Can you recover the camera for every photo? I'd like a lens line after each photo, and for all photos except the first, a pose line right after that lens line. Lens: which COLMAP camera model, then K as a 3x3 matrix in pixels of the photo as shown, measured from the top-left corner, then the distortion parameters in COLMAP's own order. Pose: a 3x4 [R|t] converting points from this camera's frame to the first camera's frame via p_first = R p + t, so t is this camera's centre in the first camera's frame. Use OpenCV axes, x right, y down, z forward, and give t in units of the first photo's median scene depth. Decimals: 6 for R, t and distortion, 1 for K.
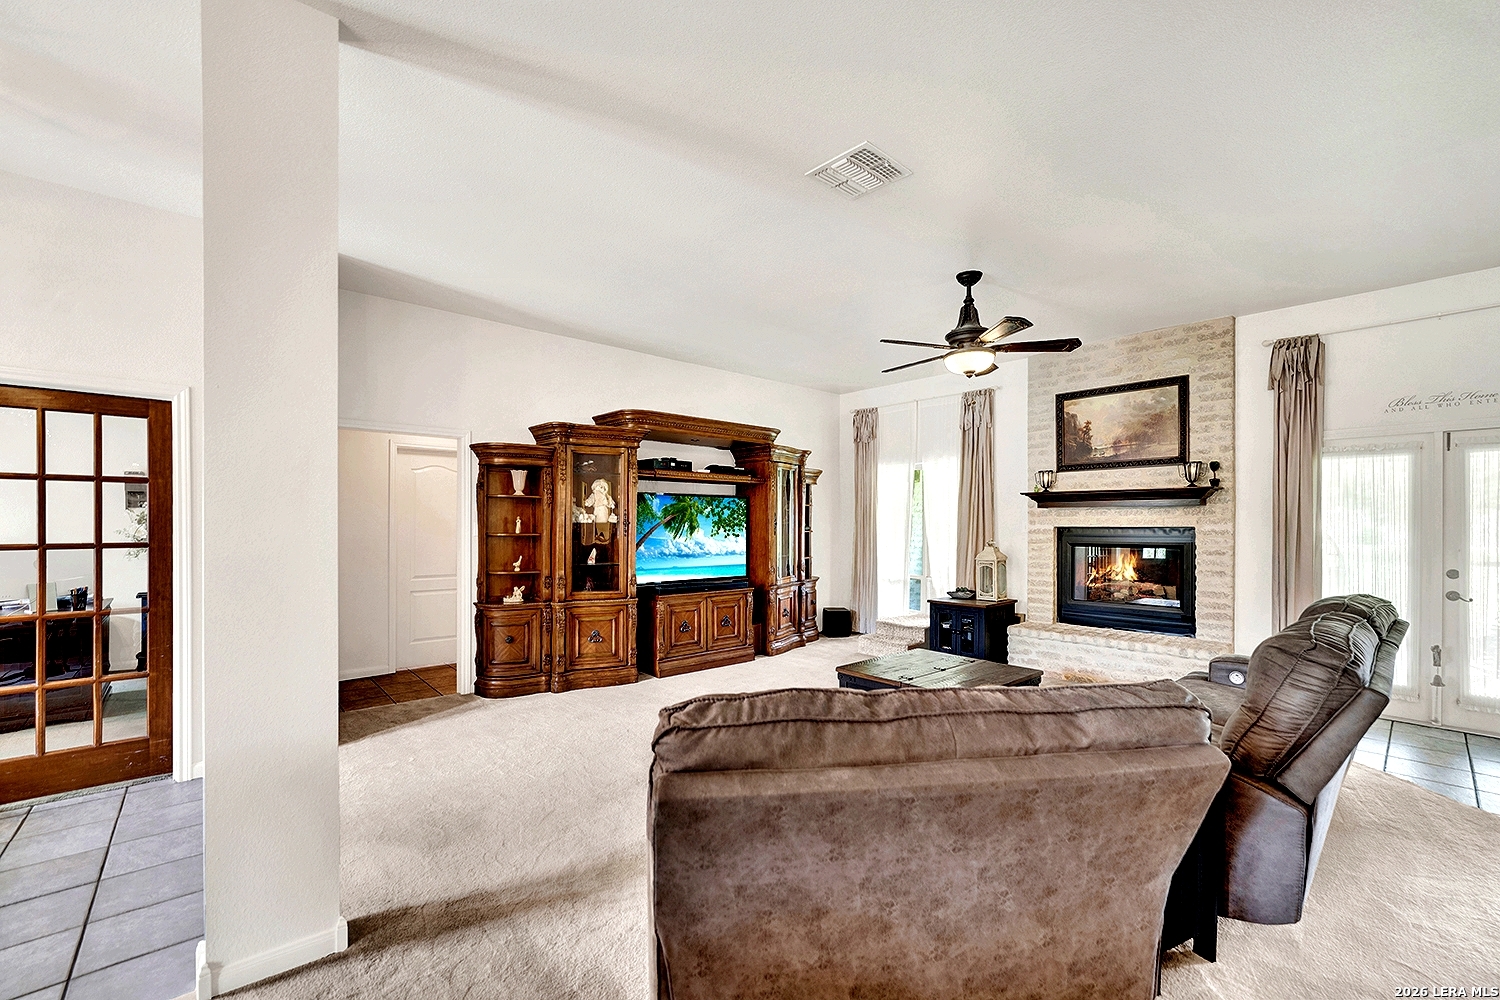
lens RADIAL K [[600.6, 0, 739.2], [0, 600.6, 547.3], [0, 0, 1]] dist [-0.000755, -0.000128]
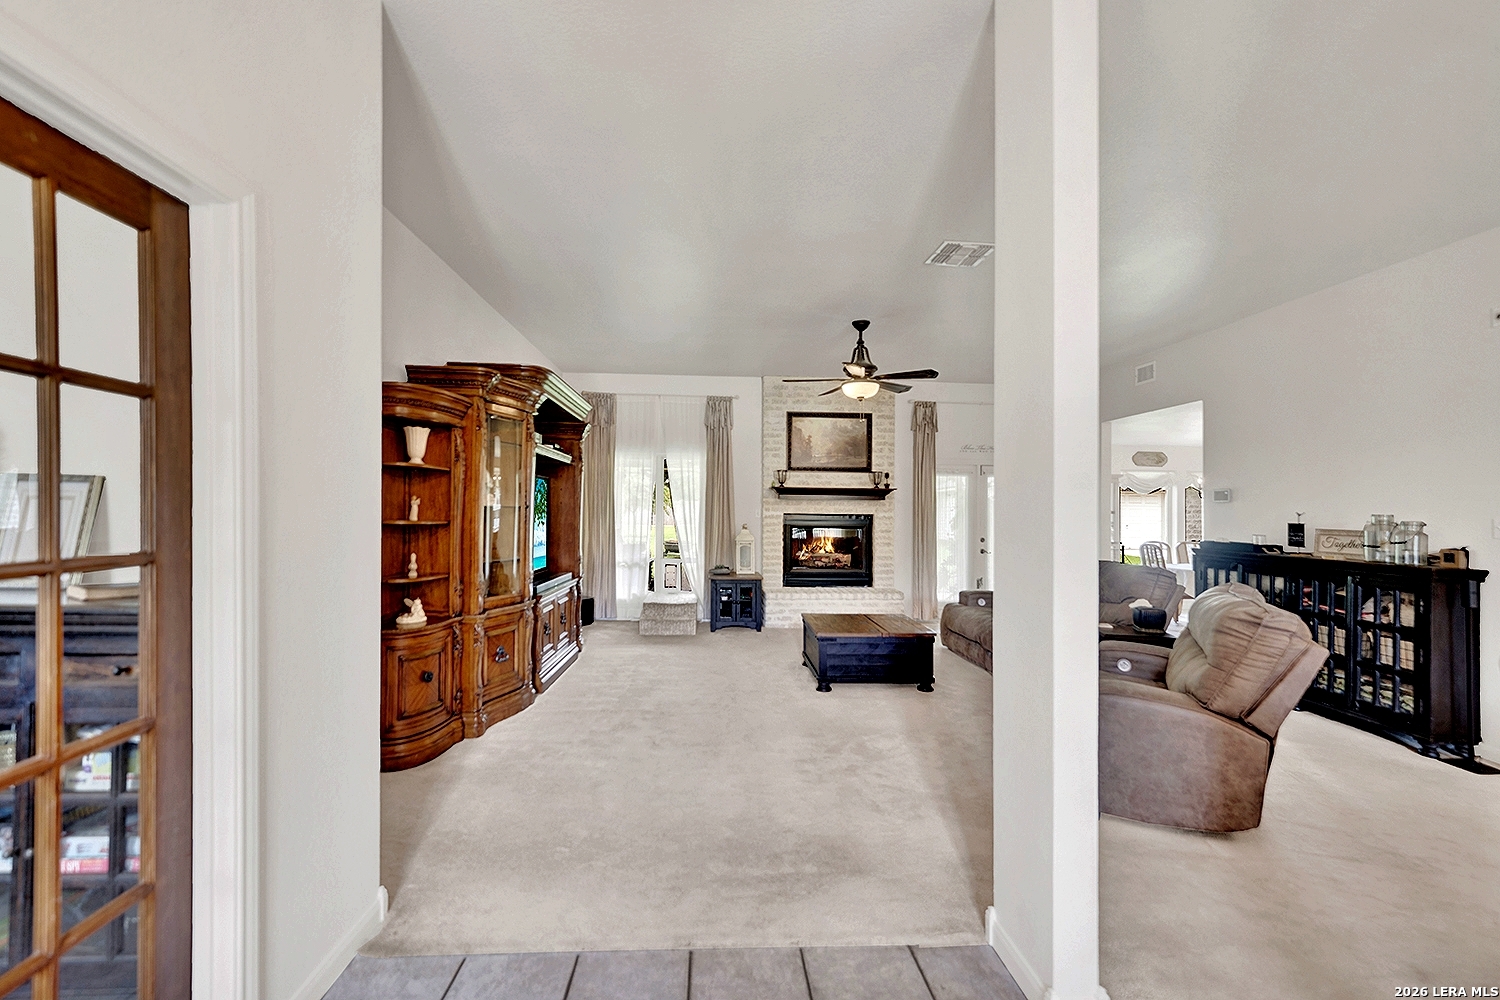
lens RADIAL K [[600.6, 0, 739.2], [0, 600.6, 547.3], [0, 0, 1]] dist [-0.000755, -0.000128]
pose [[0.648481, -0.038302, 0.760267, -0.611309], [0.016817, 0.999210, 0.035996, -0.011029], [-0.761045, -0.010557, 0.648613, 0.268295]]
